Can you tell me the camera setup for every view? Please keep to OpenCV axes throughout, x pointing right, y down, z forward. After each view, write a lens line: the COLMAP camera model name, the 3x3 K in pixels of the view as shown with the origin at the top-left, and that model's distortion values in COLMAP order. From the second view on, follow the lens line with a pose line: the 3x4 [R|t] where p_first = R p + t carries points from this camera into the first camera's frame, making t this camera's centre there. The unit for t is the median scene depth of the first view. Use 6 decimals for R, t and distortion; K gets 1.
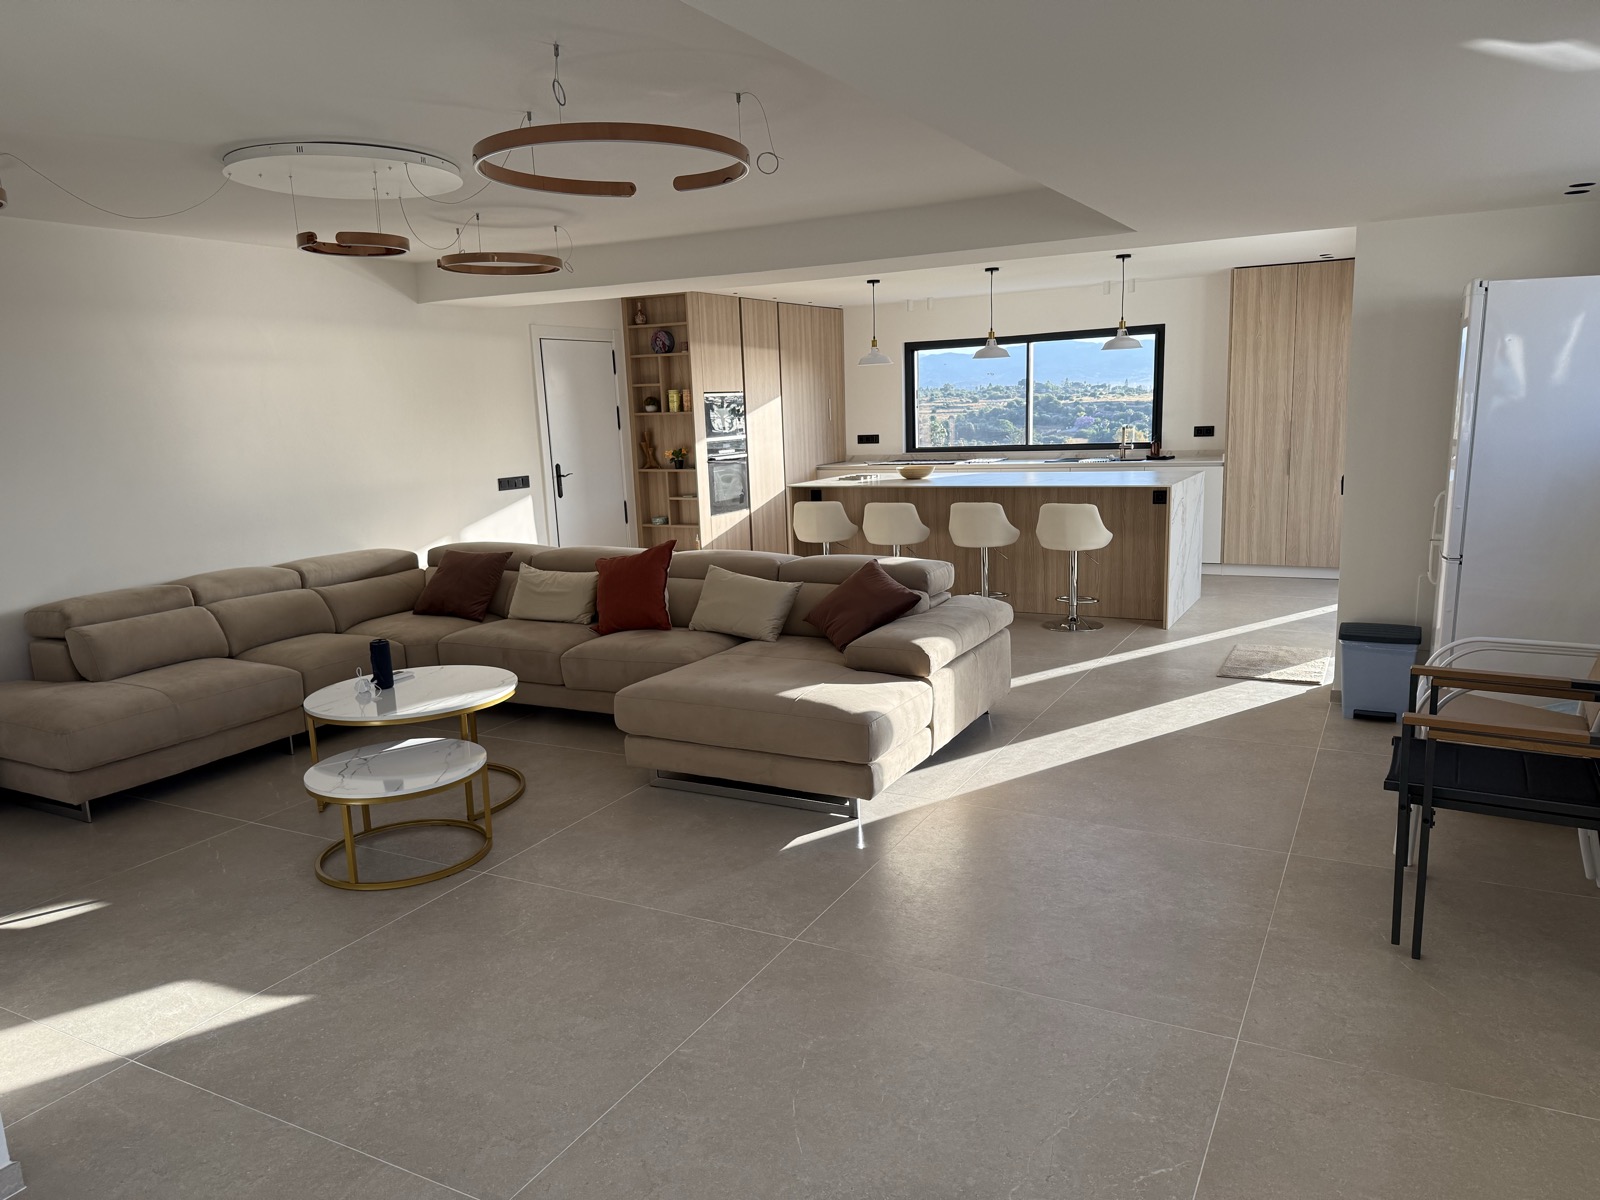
lens RADIAL K [[1120.9, 0, 812.2], [0, 1120.9, 609.6], [0, 0, 1]] dist [0.024170, -0.030859]
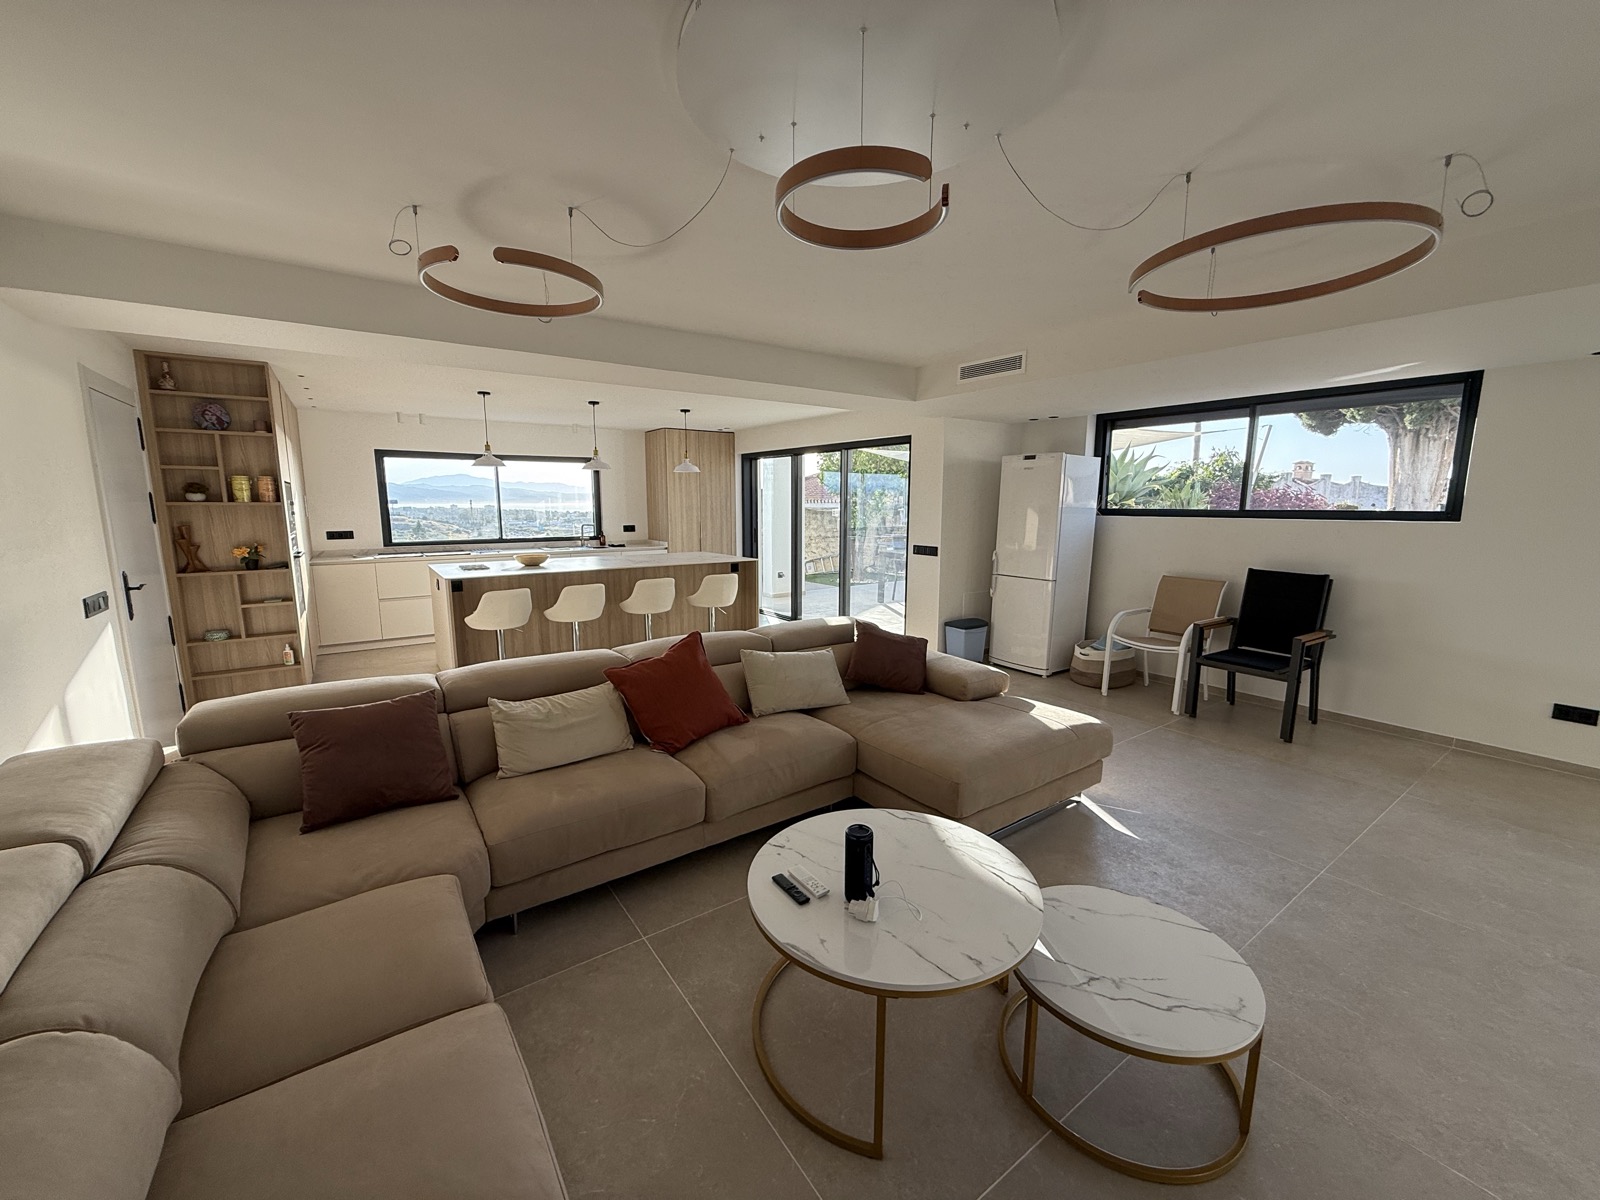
lens RADIAL K [[632.5, 0, 806.2], [0, 632.5, 596.3], [0, 0, 1]] dist [-0.006444, 0.000803]
pose [[0.442034, -0.093644, 0.892097, -0.360309], [0.144120, 0.989029, 0.032407, -0.062191], [-0.885345, 0.114244, 0.450681, 0.425725]]
